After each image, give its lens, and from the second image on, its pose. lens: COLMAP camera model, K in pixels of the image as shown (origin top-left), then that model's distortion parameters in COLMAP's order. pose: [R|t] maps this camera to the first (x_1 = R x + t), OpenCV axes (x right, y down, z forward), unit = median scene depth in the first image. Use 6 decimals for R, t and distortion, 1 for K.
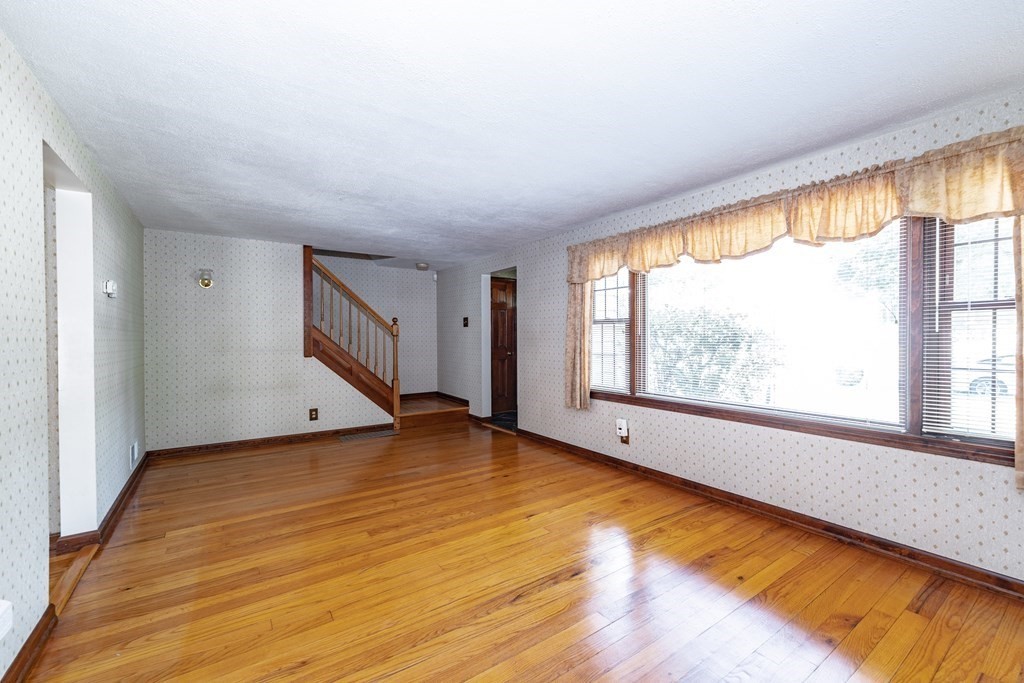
lens RADIAL K [[423.1, 0, 516.2], [0, 423.1, 344.6], [0, 0, 1]] dist [0.003244, -0.001038]
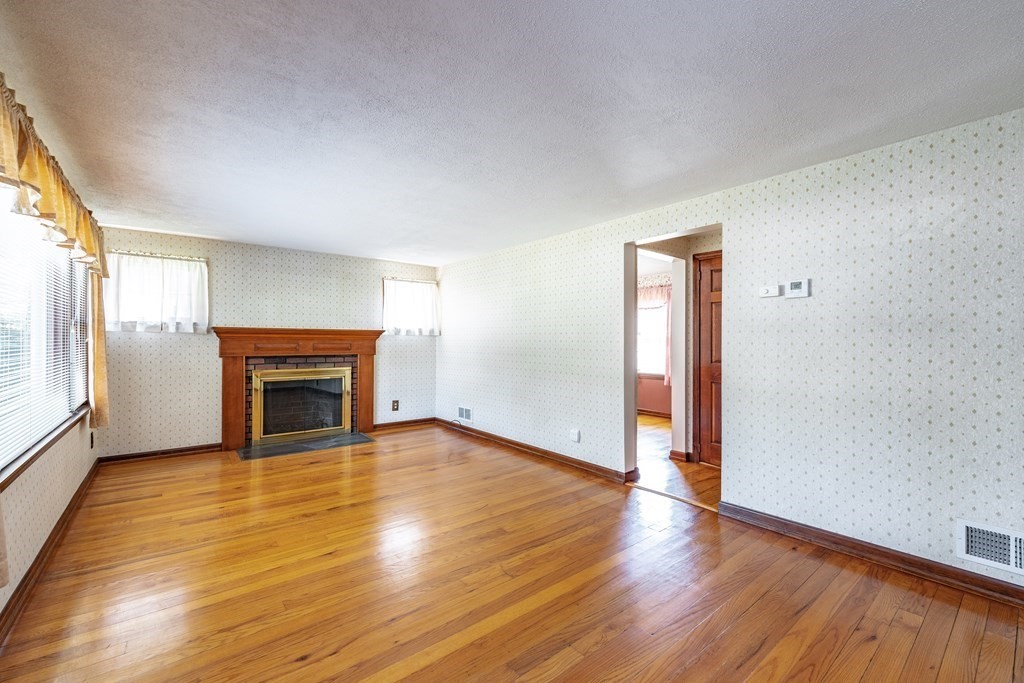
lens RADIAL K [[423.1, 0, 507.2], [0, 423.1, 339.0], [0, 0, 1]] dist [0.003244, -0.001038]
pose [[-0.998689, 0.003682, -0.051056, -0.254993], [0.002874, 0.999869, 0.015900, -0.032235], [0.051108, 0.015733, -0.998569, 1.711876]]
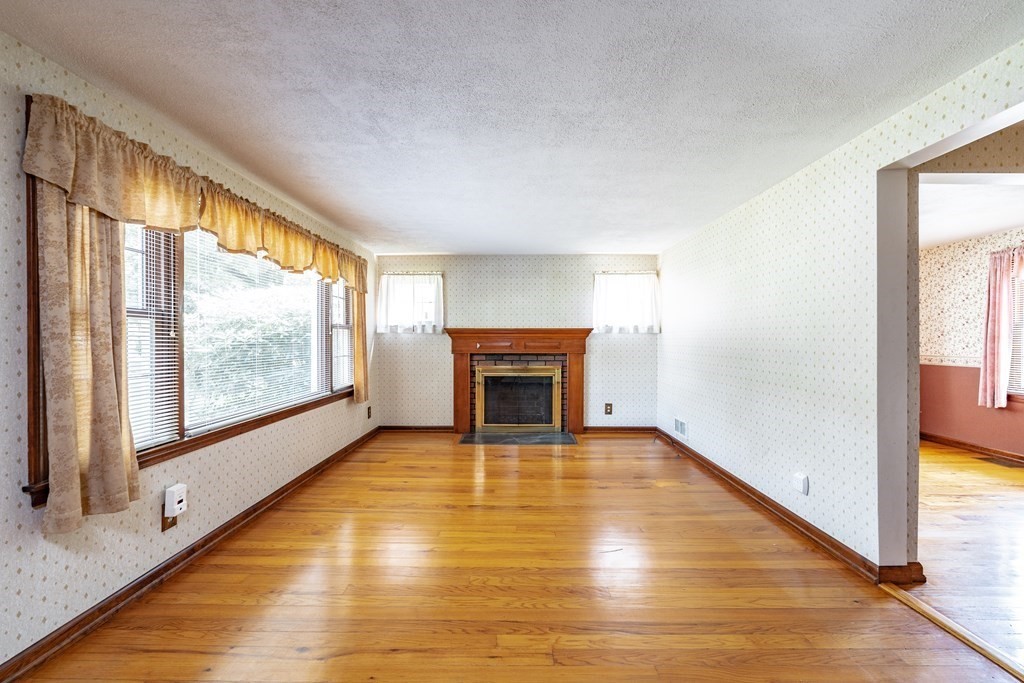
lens RADIAL K [[423.1, 0, 511.1], [0, 423.1, 338.8], [0, 0, 1]] dist [0.003244, -0.001038]
pose [[-0.810900, 0.008372, 0.585125, -0.557526], [0.018328, 0.999770, 0.011095, -0.024717], [-0.584898, 0.019721, -0.810867, 1.456409]]
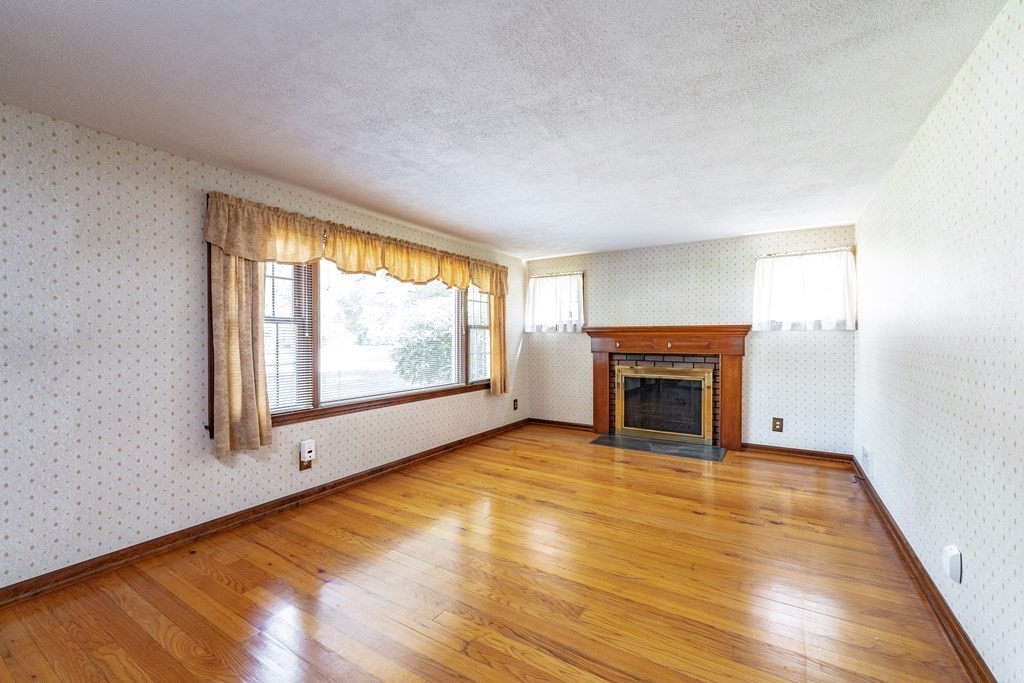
lens RADIAL K [[423.1, 0, 511.9], [0, 423.1, 338.5], [0, 0, 1]] dist [0.003244, -0.001038]
pose [[-0.392822, 0.006688, 0.919590, -0.811290], [0.022345, 0.999748, 0.002274, -0.017377], [-0.919343, 0.021442, -0.392873, 1.162615]]
